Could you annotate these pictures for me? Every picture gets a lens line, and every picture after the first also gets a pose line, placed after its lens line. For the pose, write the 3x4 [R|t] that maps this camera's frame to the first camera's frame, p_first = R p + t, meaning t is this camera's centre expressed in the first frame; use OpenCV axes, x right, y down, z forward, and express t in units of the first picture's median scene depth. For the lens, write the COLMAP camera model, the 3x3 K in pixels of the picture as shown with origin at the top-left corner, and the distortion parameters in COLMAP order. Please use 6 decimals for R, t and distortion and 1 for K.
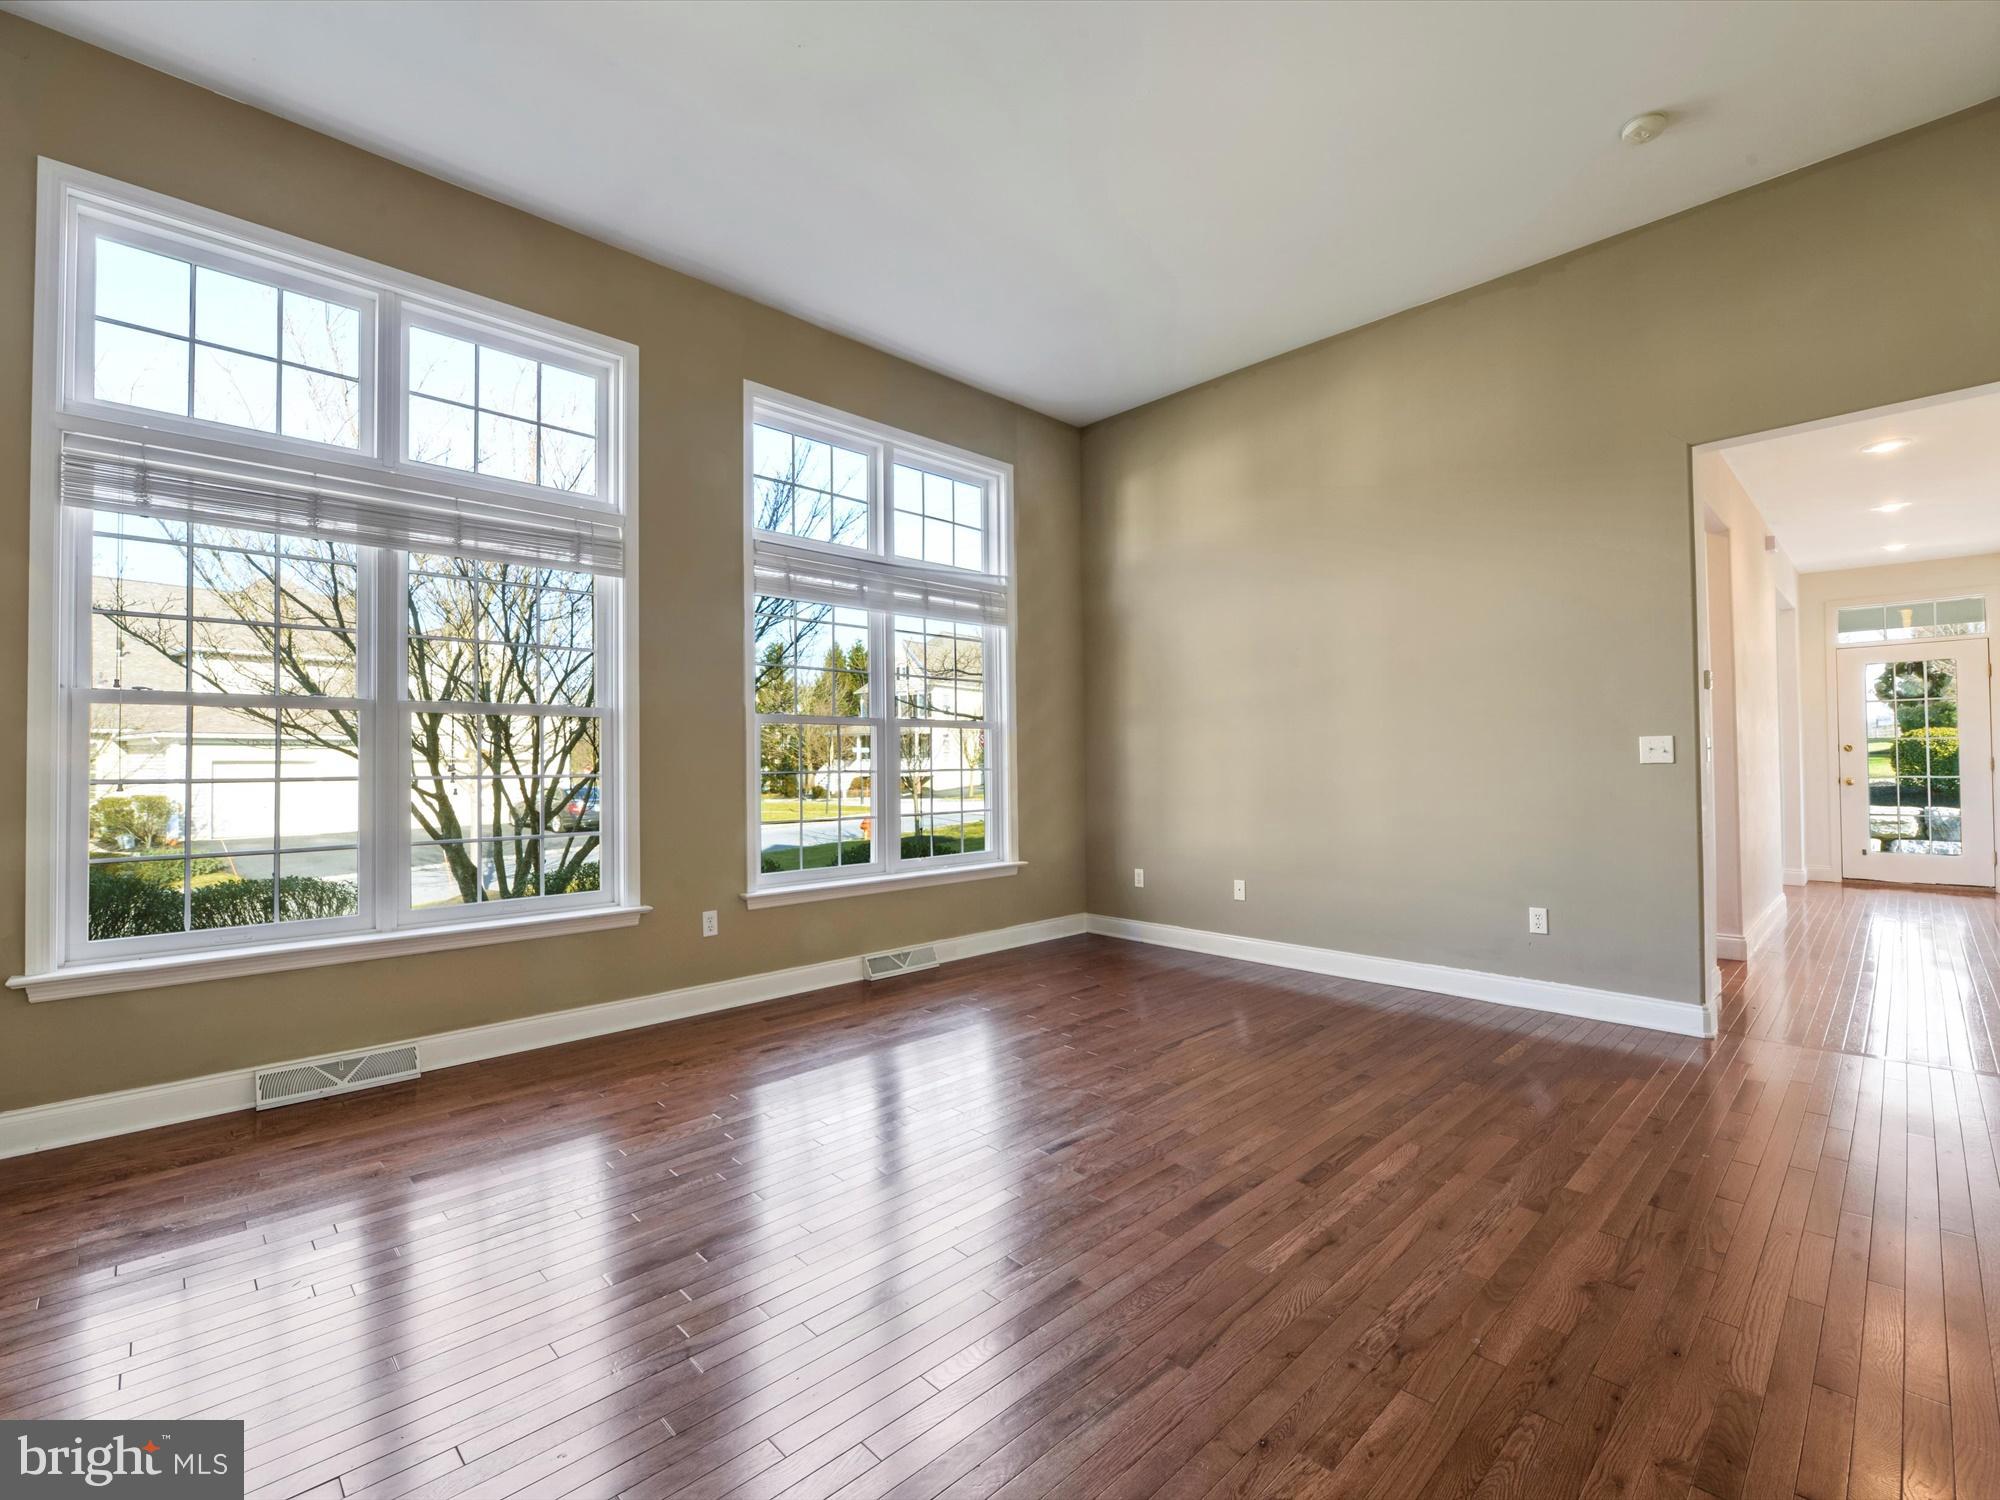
lens RADIAL K [[892.3, 0, 996.4], [0, 892.3, 757.5], [0, 0, 1]] dist [-0.015031, -0.000387]
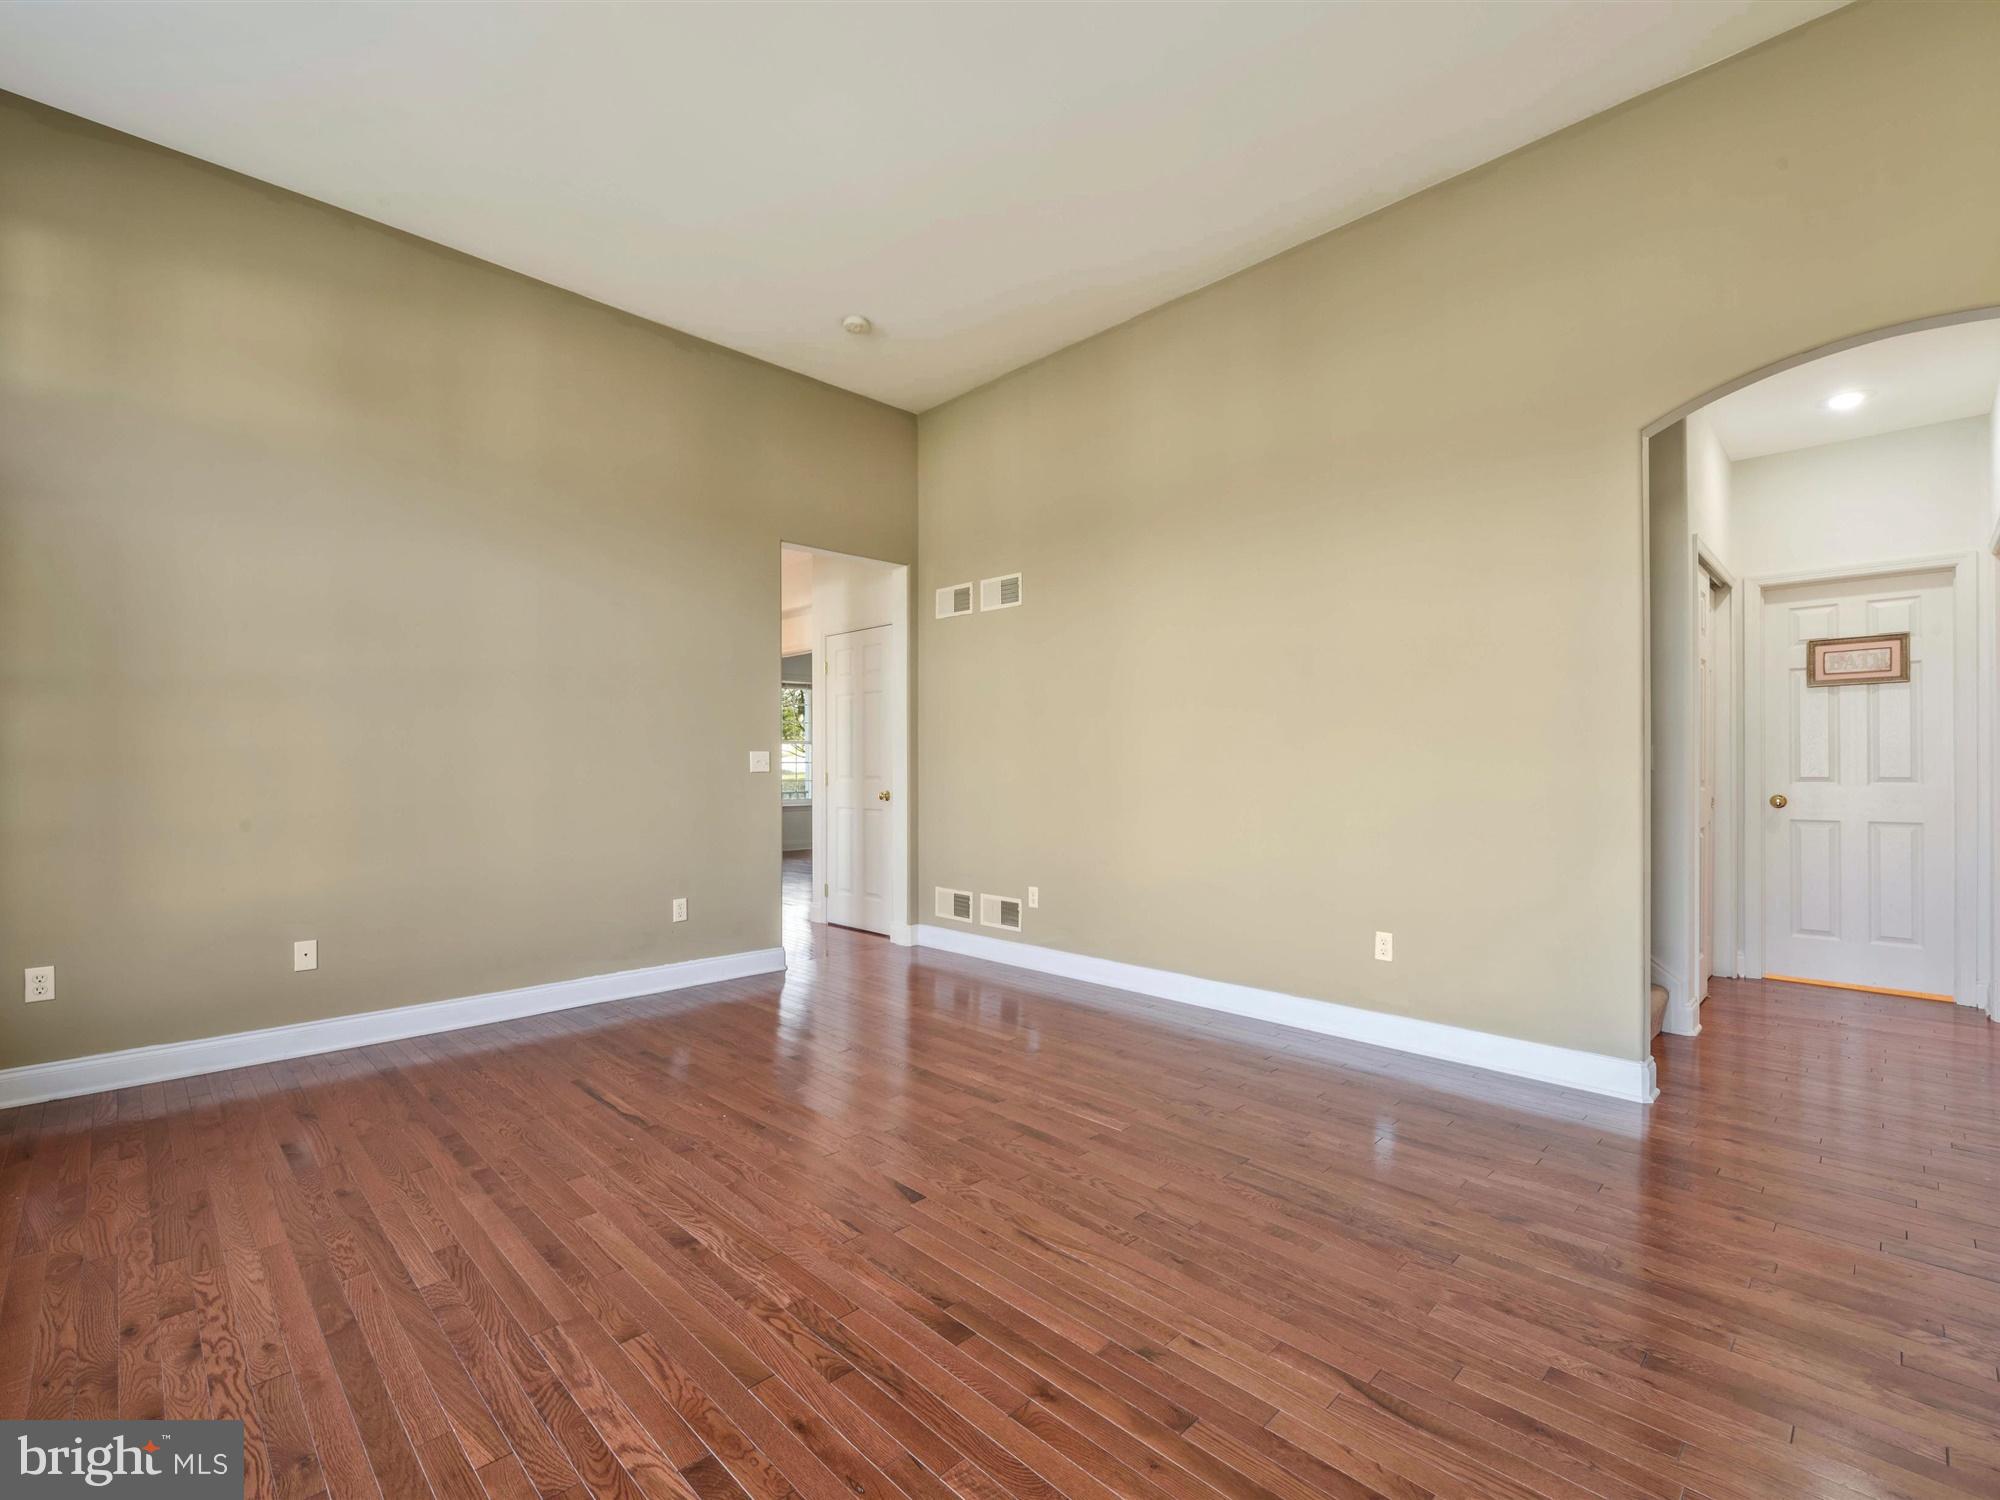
lens RADIAL K [[916.8, 0, 988.7], [0, 916.8, 771.3], [0, 0, 1]] dist [-0.000468, -0.000119]
pose [[-0.024894, 0.005996, 0.999672, -0.461895], [-0.003768, 0.999974, -0.006092, 0.009008], [-0.999683, -0.003919, -0.024870, 0.504038]]
